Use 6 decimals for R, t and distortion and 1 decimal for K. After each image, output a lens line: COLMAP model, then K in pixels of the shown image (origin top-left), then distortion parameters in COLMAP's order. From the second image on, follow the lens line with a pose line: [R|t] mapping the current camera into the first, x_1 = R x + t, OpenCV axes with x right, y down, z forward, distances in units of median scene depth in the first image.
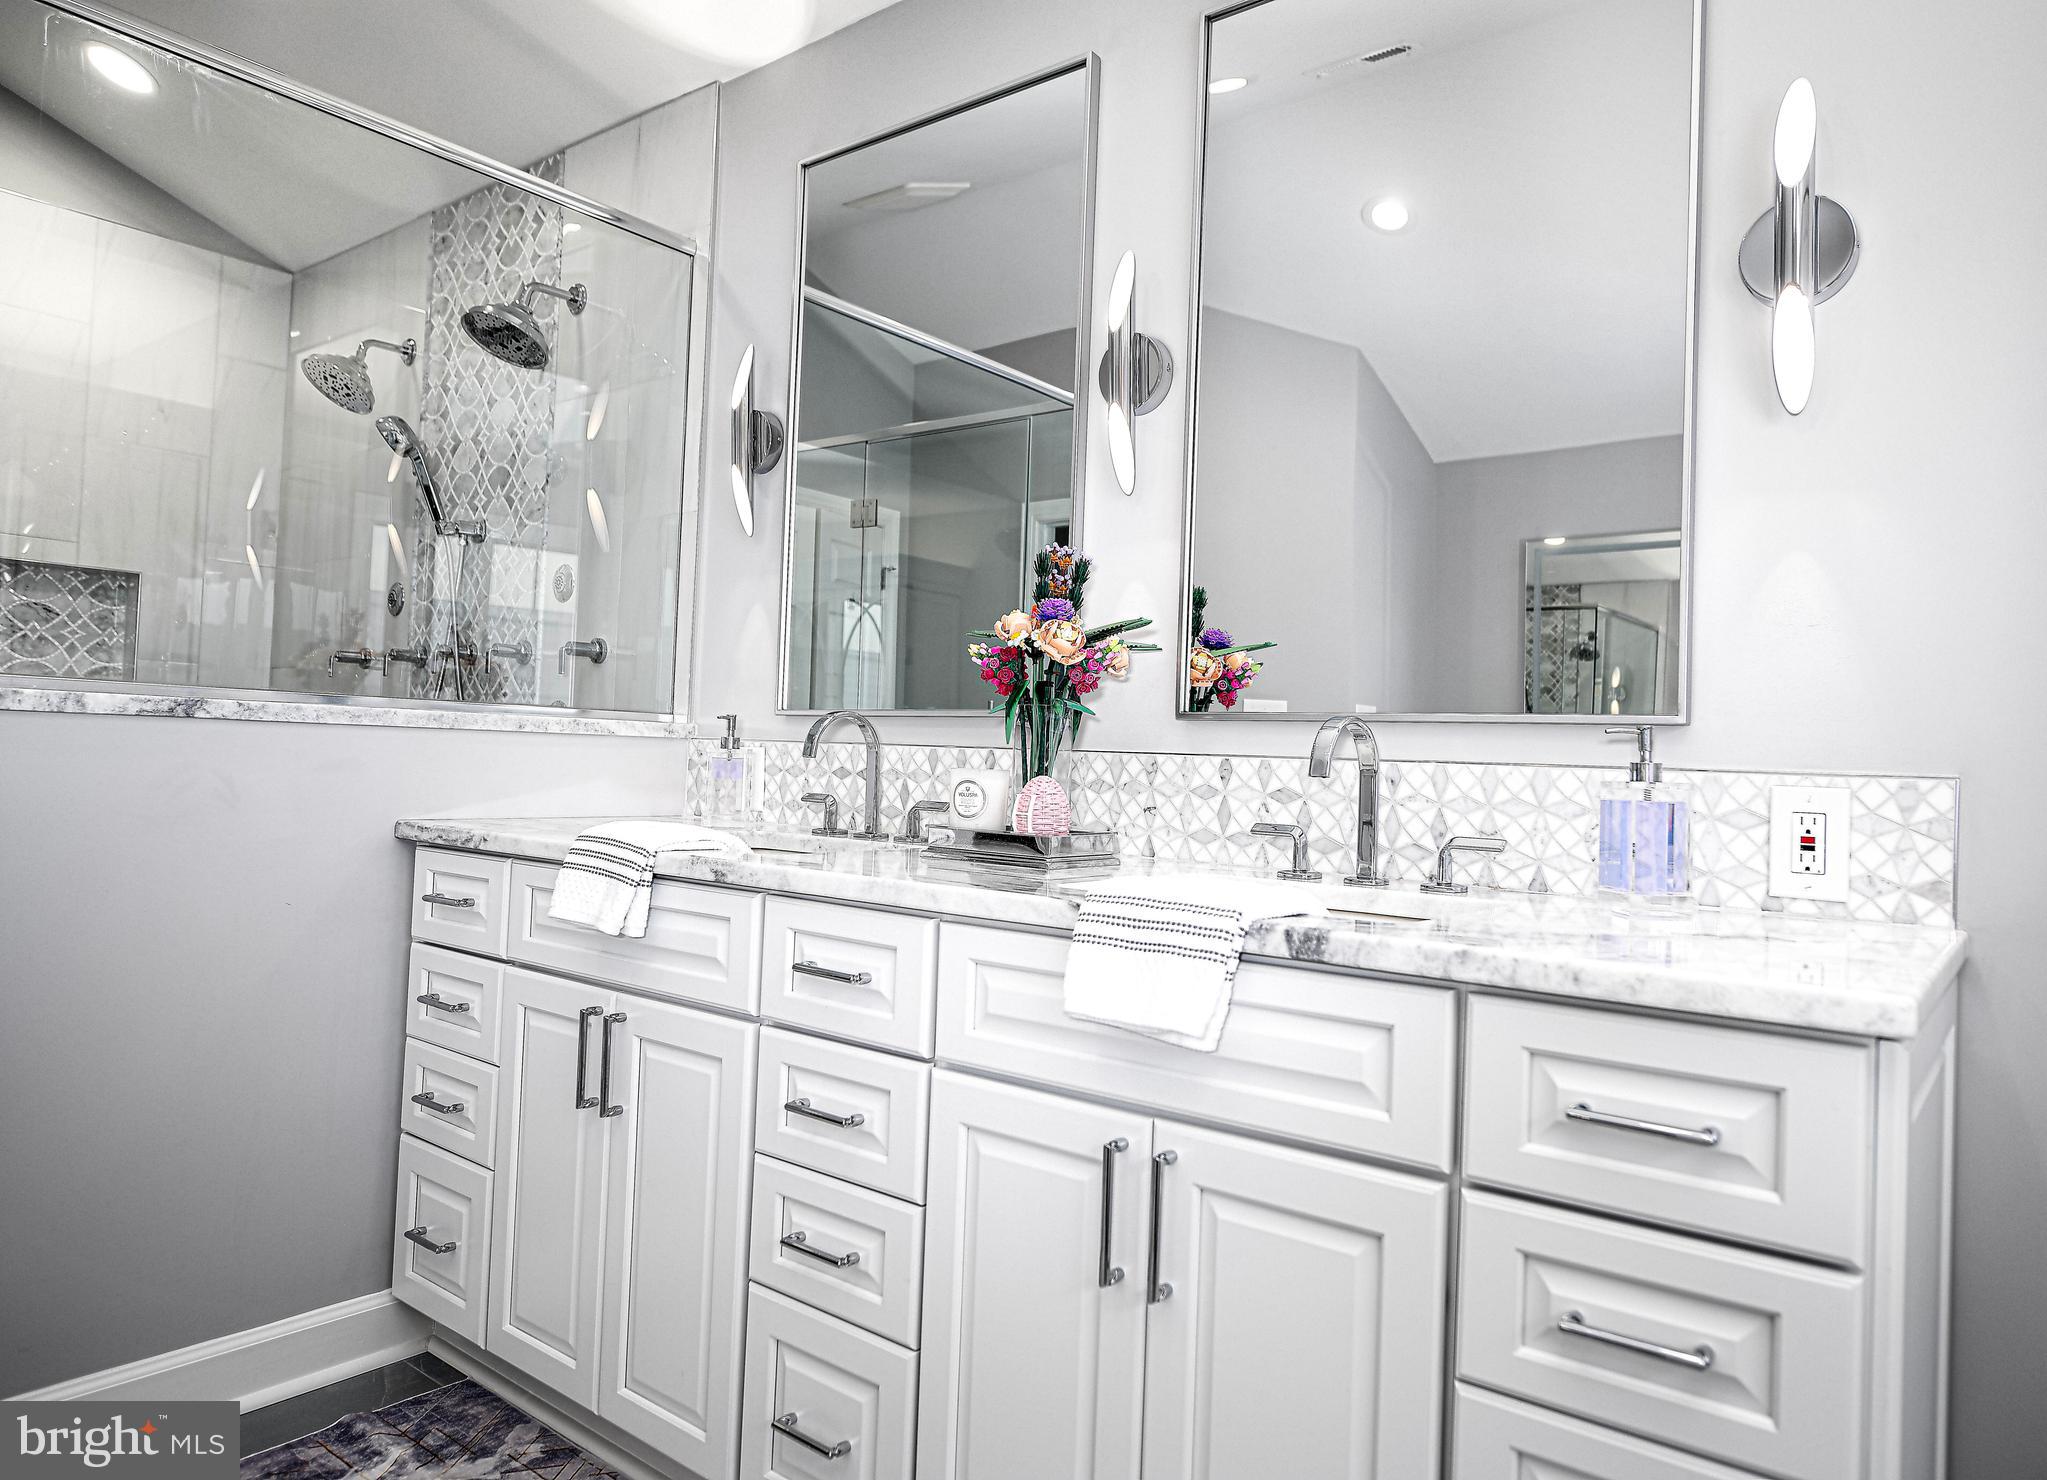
lens RADIAL K [[1324.7, 0, 1023.5], [0, 1324.7, 740.0], [0, 0, 1]] dist [0.002215, 0.000380]
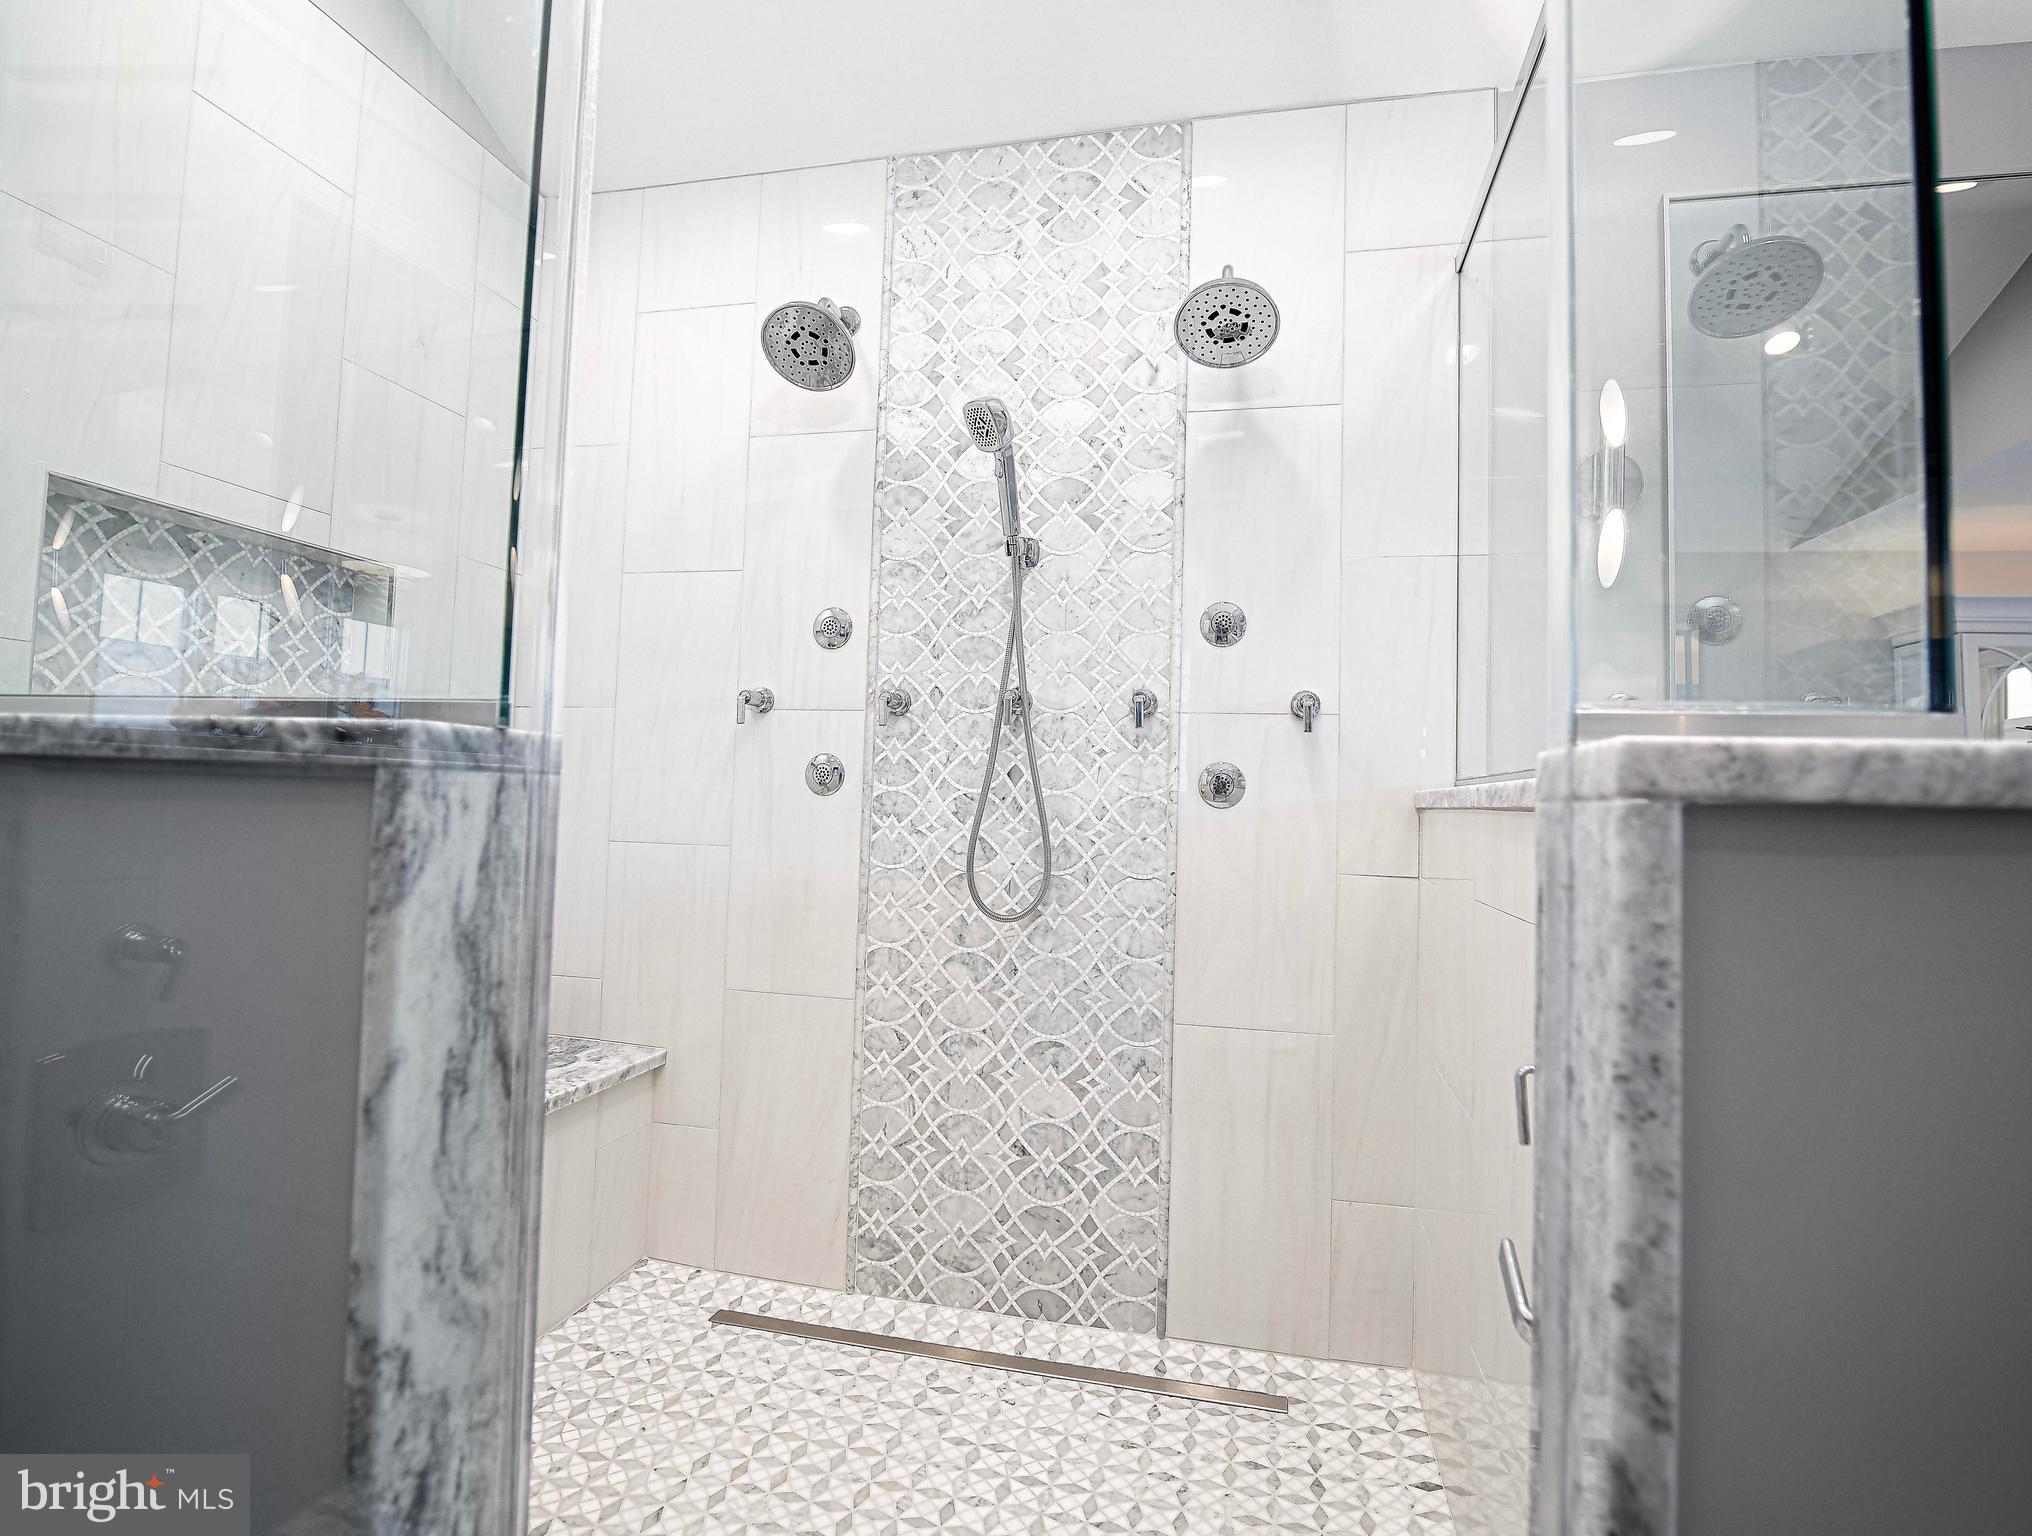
lens RADIAL K [[995.4, 0, 1016.0], [0, 995.4, 768.0], [0, 0, 1]] dist [-0.014695, -0.000030]
pose [[0.898113, 0.002858, 0.439756, -1.210877], [-0.000921, 0.999989, -0.004618, -0.038478], [-0.439764, 0.003742, 0.898106, 0.791997]]
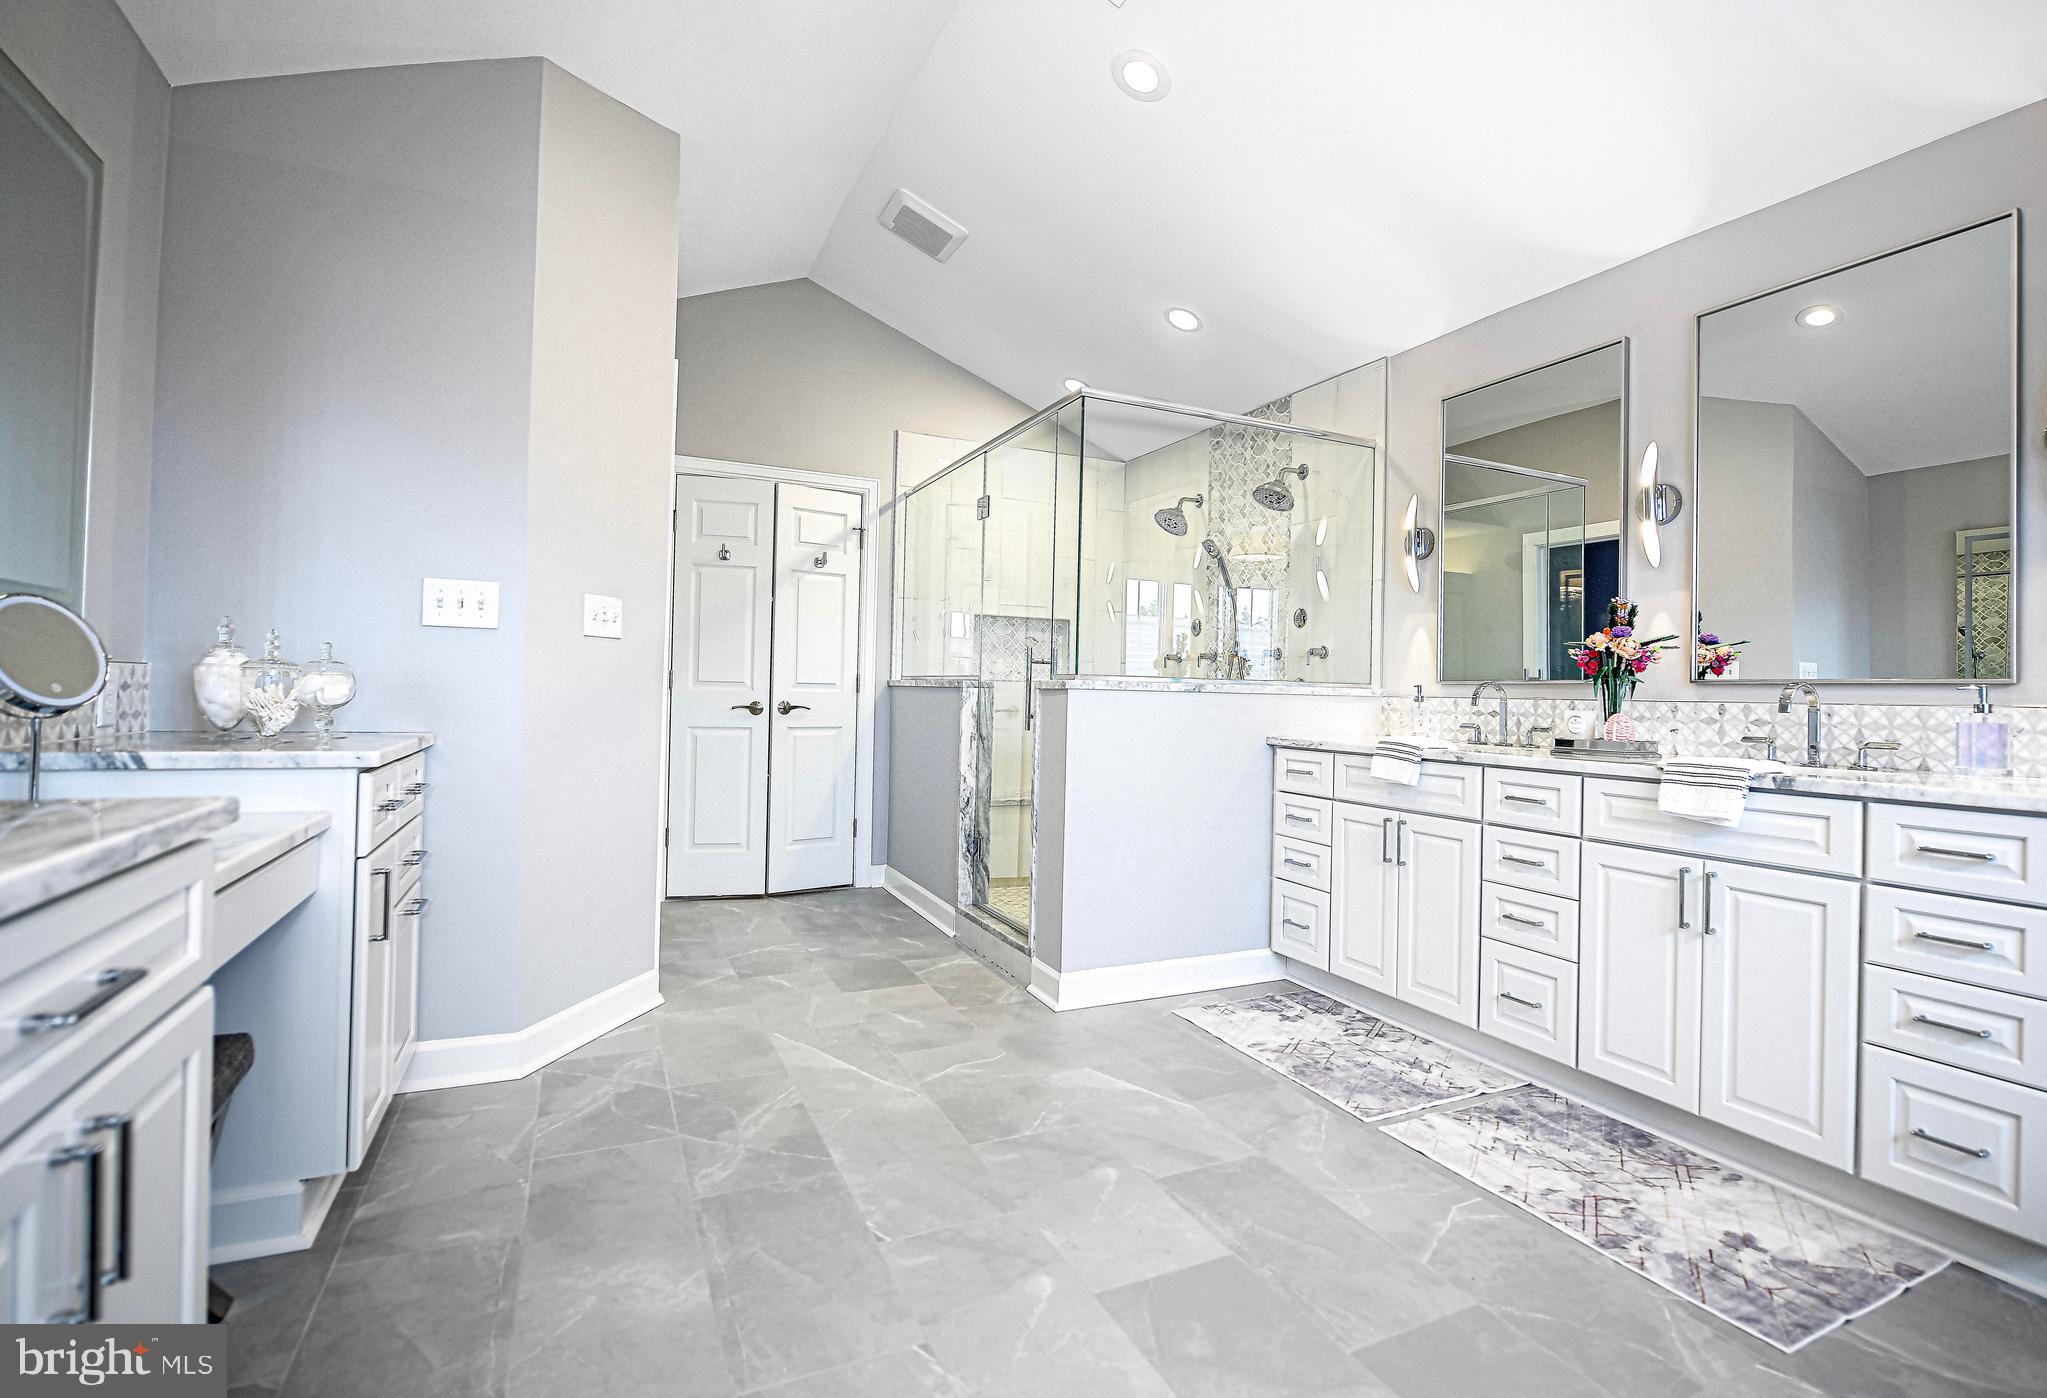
lens RADIAL K [[931.2, 0, 1048.6], [0, 931.2, 683.7], [0, 0, 1]] dist [-0.013423, -0.000246]
pose [[0.906685, -0.021013, -0.421285, -0.172757], [0.017063, 0.999768, -0.013144, -0.014604], [0.421464, 0.004729, 0.906833, -0.650005]]
